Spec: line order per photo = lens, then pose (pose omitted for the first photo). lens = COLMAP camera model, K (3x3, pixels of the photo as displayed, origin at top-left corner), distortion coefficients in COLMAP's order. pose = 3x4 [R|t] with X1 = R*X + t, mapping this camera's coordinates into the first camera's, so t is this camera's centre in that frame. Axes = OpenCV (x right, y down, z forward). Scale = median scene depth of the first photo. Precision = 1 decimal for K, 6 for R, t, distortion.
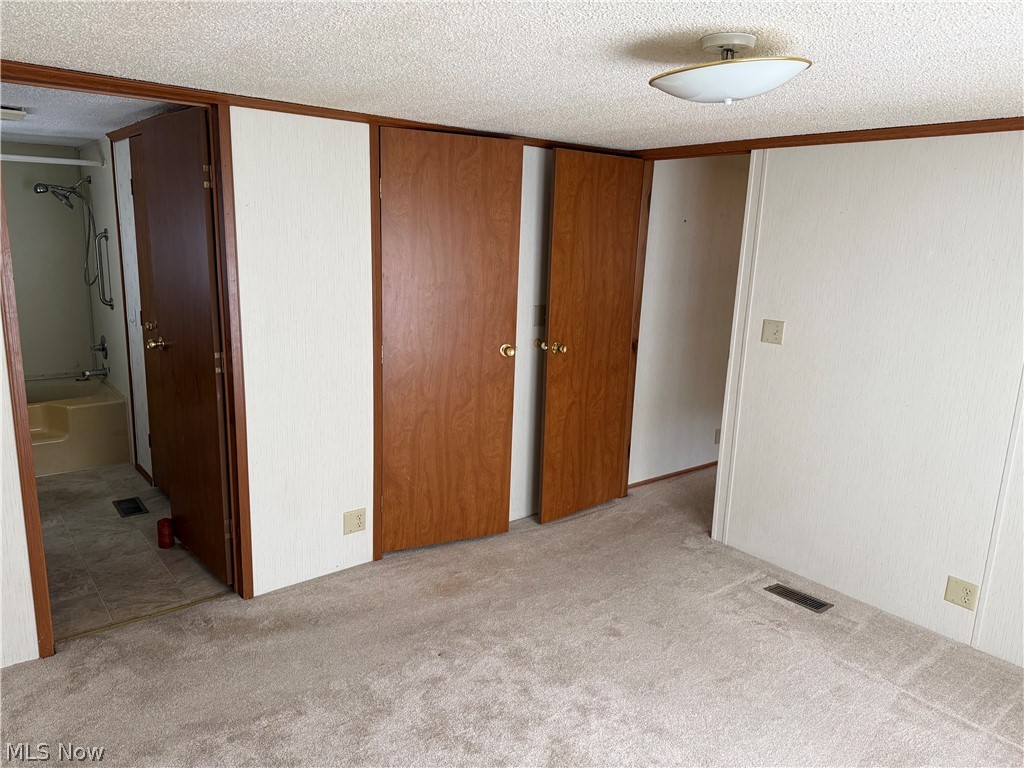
lens RADIAL K [[714.7, 0, 512.0], [0, 714.7, 384.0], [0, 0, 1]] dist [0.118974, -0.136610]
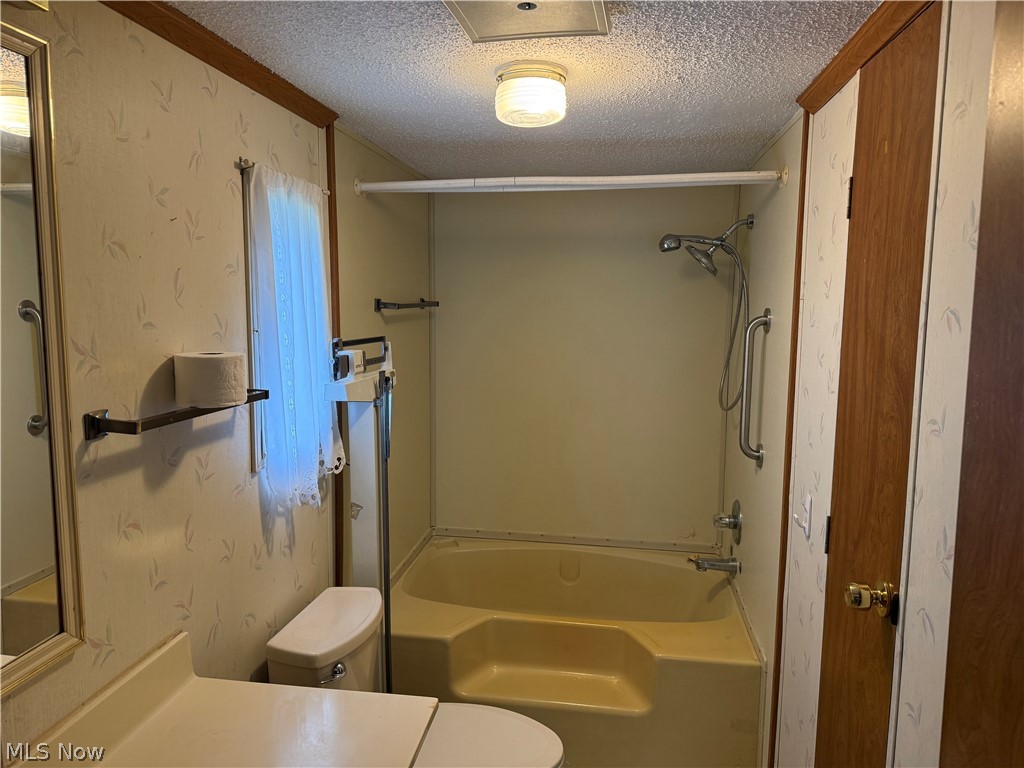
lens RADIAL K [[714.7, 0, 512.0], [0, 714.7, 384.0], [0, 0, 1]] dist [0.118974, -0.136610]
pose [[0.675808, 0.059058, -0.734708, -0.299801], [-0.140058, 0.988913, -0.049337, -0.110328], [0.723648, 0.136244, 0.676587, 0.534631]]
